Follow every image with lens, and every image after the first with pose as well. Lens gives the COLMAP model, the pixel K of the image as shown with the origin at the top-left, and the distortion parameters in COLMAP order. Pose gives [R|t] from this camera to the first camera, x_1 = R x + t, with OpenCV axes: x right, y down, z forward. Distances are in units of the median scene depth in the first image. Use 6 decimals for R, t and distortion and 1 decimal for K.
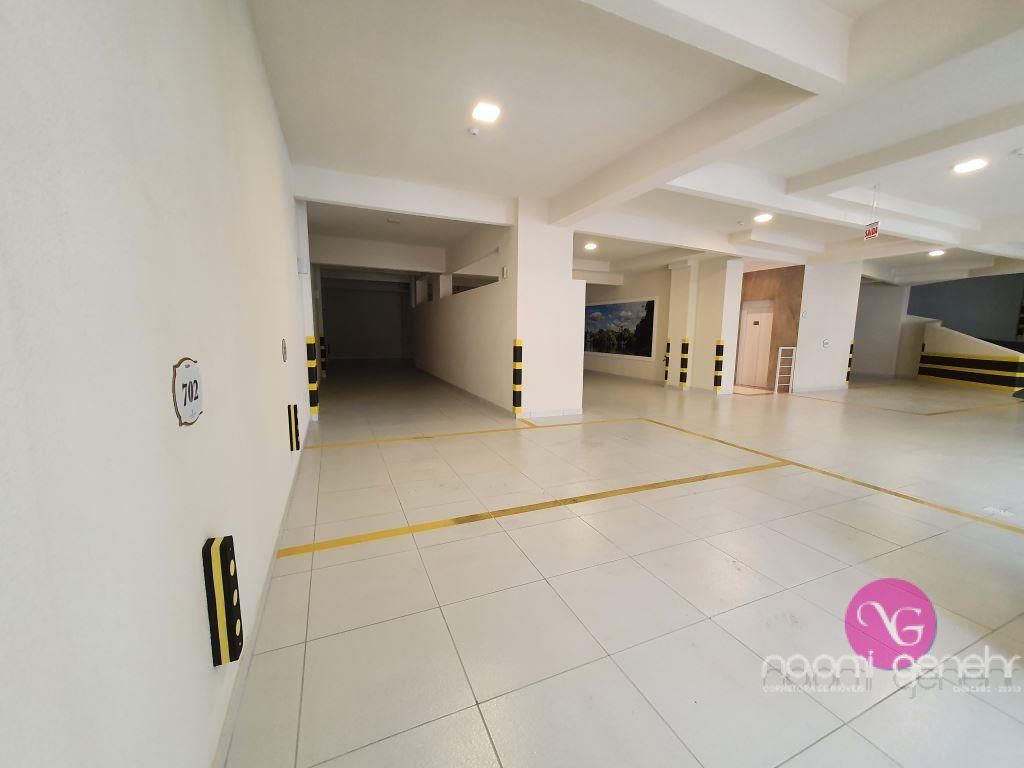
lens RADIAL K [[411.7, 0, 512.0], [0, 411.7, 384.0], [0, 0, 1]] dist [0.000477, -0.000466]
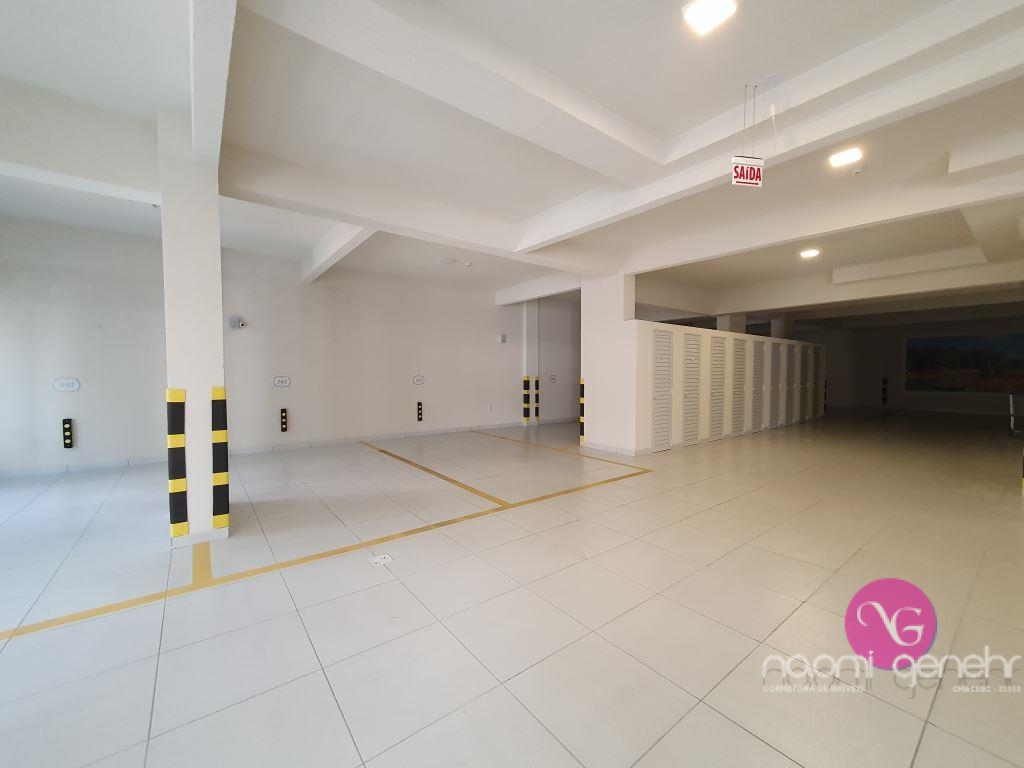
lens RADIAL K [[411.7, 0, 512.0], [0, 411.7, 384.0], [0, 0, 1]] dist [0.000477, -0.000466]
pose [[0.244156, 0.022839, -0.969467, 1.388437], [-0.130837, 0.991357, -0.009597, -0.066528], [0.960869, 0.129186, 0.245034, 0.657425]]
